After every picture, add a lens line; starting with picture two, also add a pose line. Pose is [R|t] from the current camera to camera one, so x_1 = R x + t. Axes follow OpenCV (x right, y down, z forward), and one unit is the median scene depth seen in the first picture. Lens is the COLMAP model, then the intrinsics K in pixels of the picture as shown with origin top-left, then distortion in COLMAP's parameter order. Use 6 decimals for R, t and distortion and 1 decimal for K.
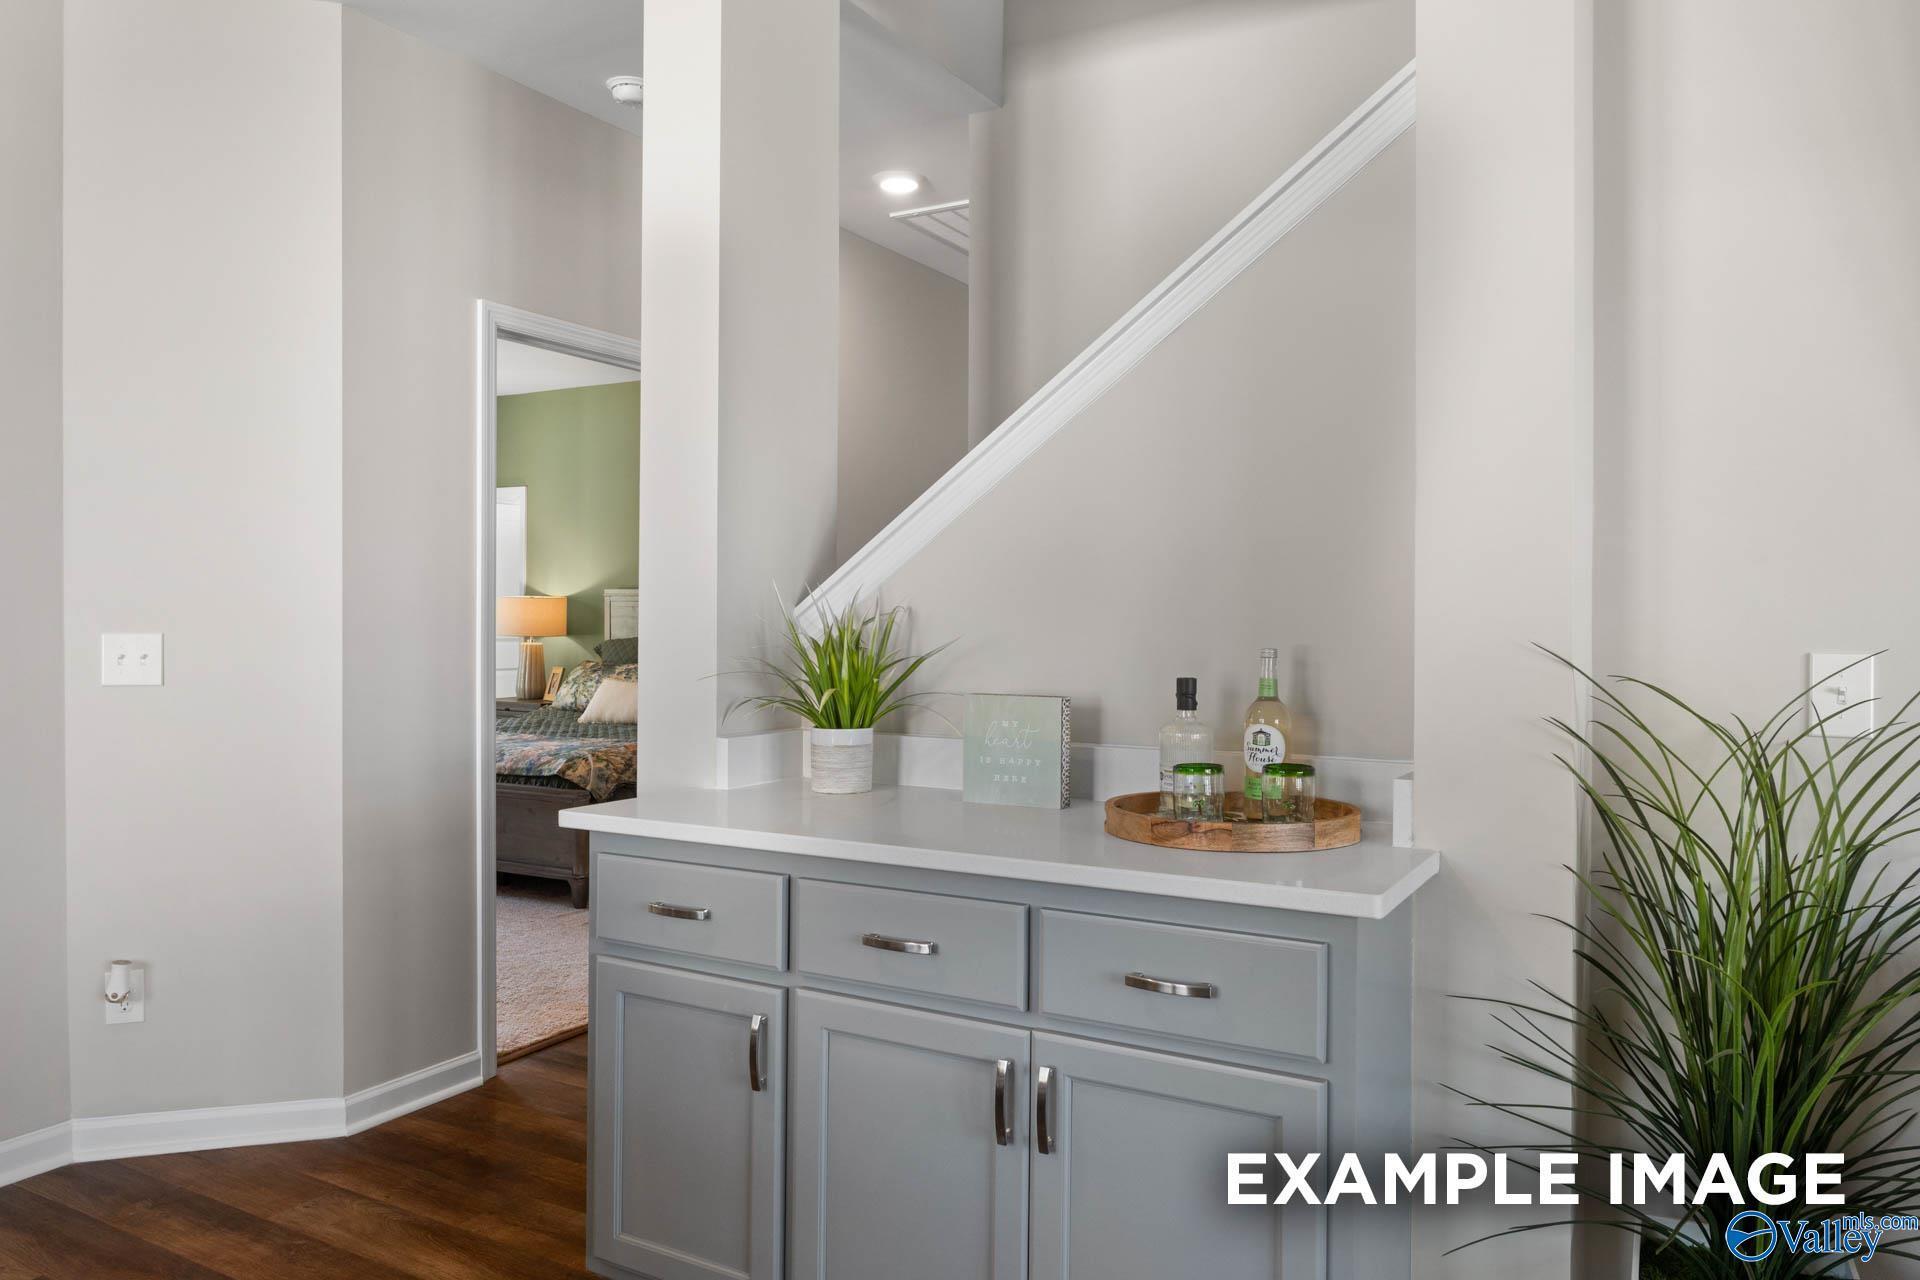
lens RADIAL K [[1293.4, 0, 960.9], [0, 1293.4, 602.0], [0, 0, 1]] dist [-0.001900, -0.000619]
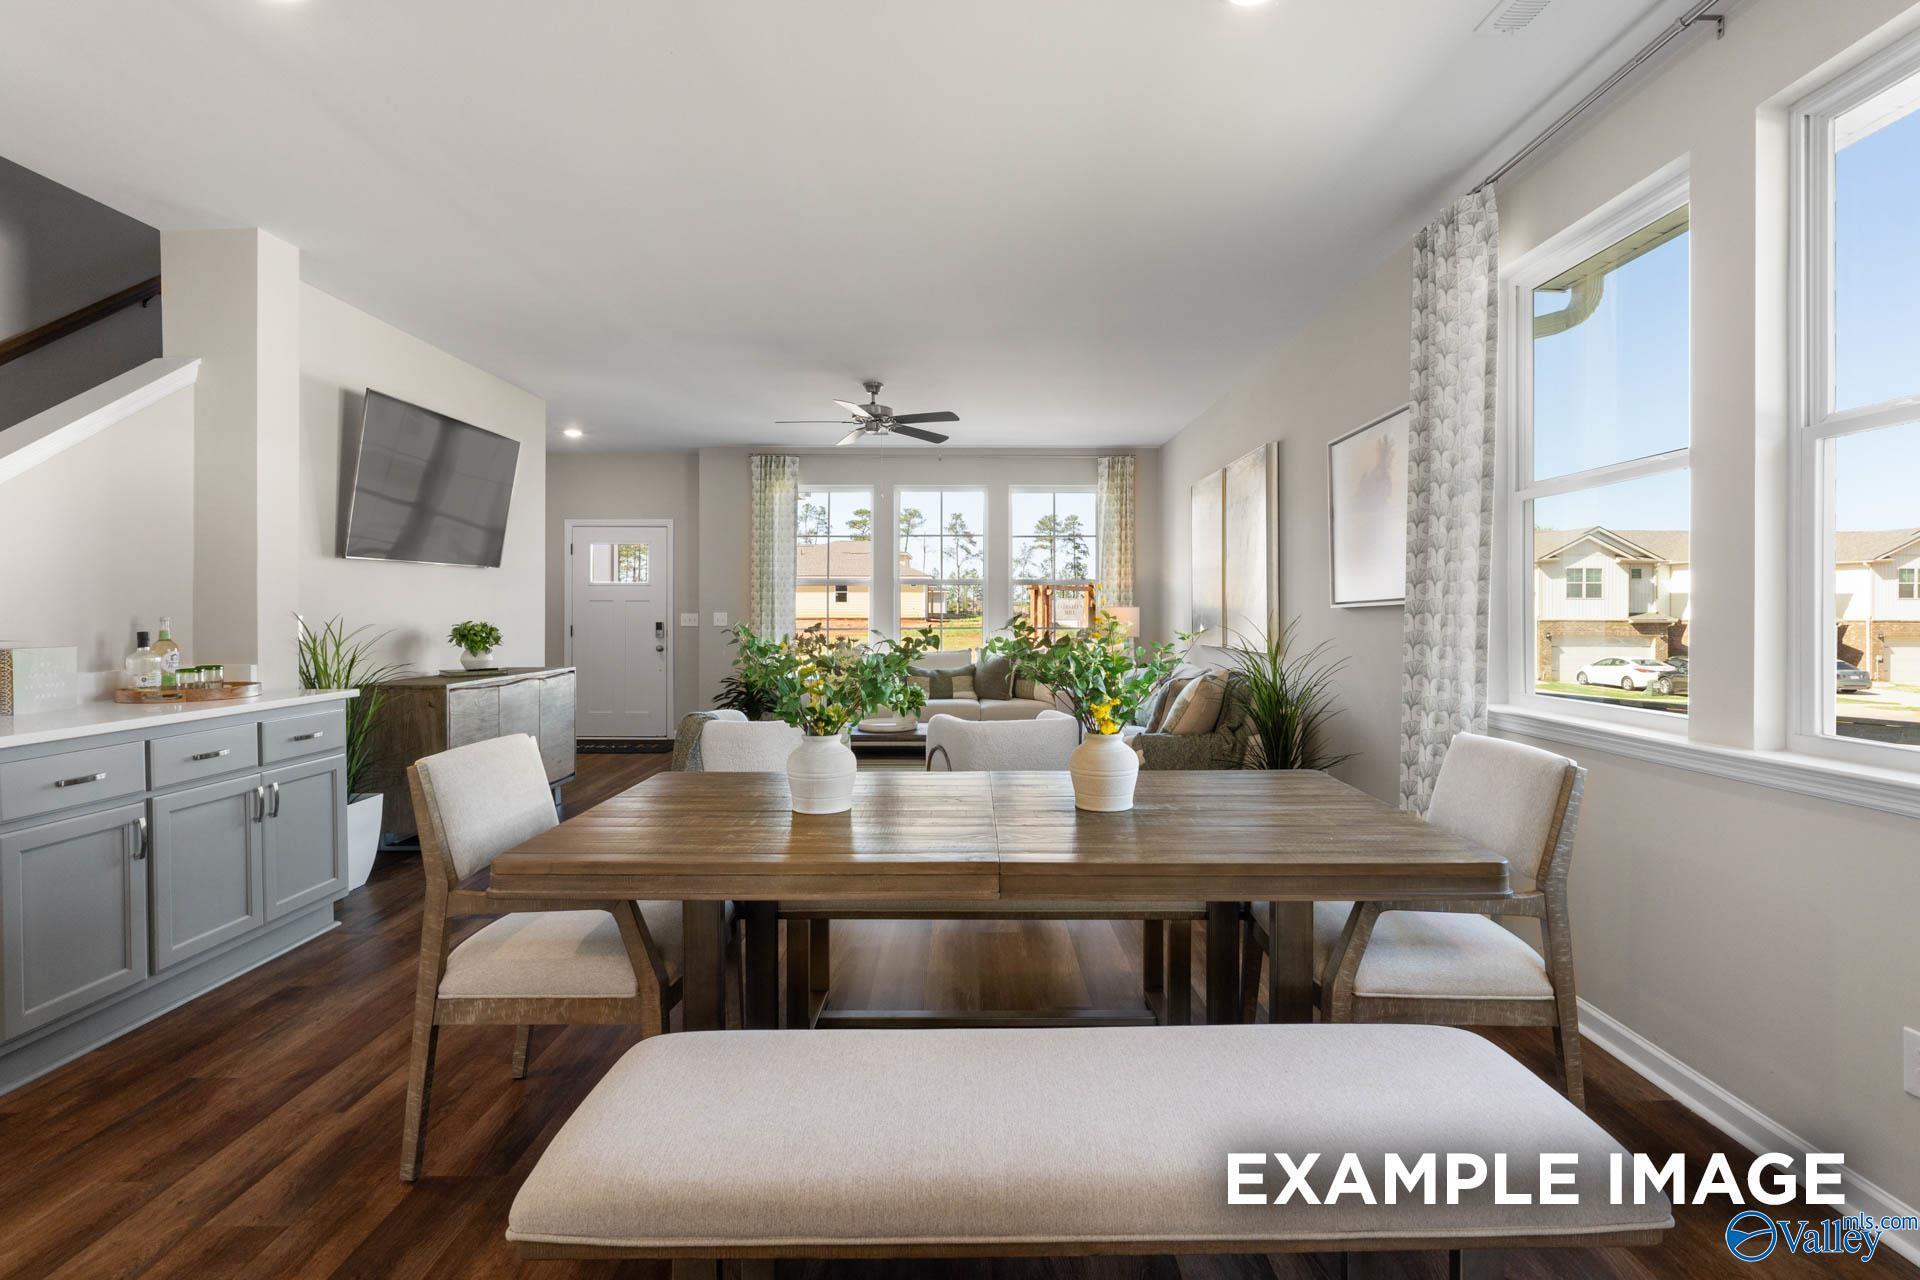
lens RADIAL K [[803.3, 0, 960.0], [0, 803.3, 640.0], [0, 0, 1]] dist [-0.003537, -0.000456]
pose [[-0.490790, -0.035496, 0.870554, -1.704387], [-0.007436, 0.999304, 0.036554, 0.018760], [-0.871246, 0.011467, -0.490713, 0.544802]]
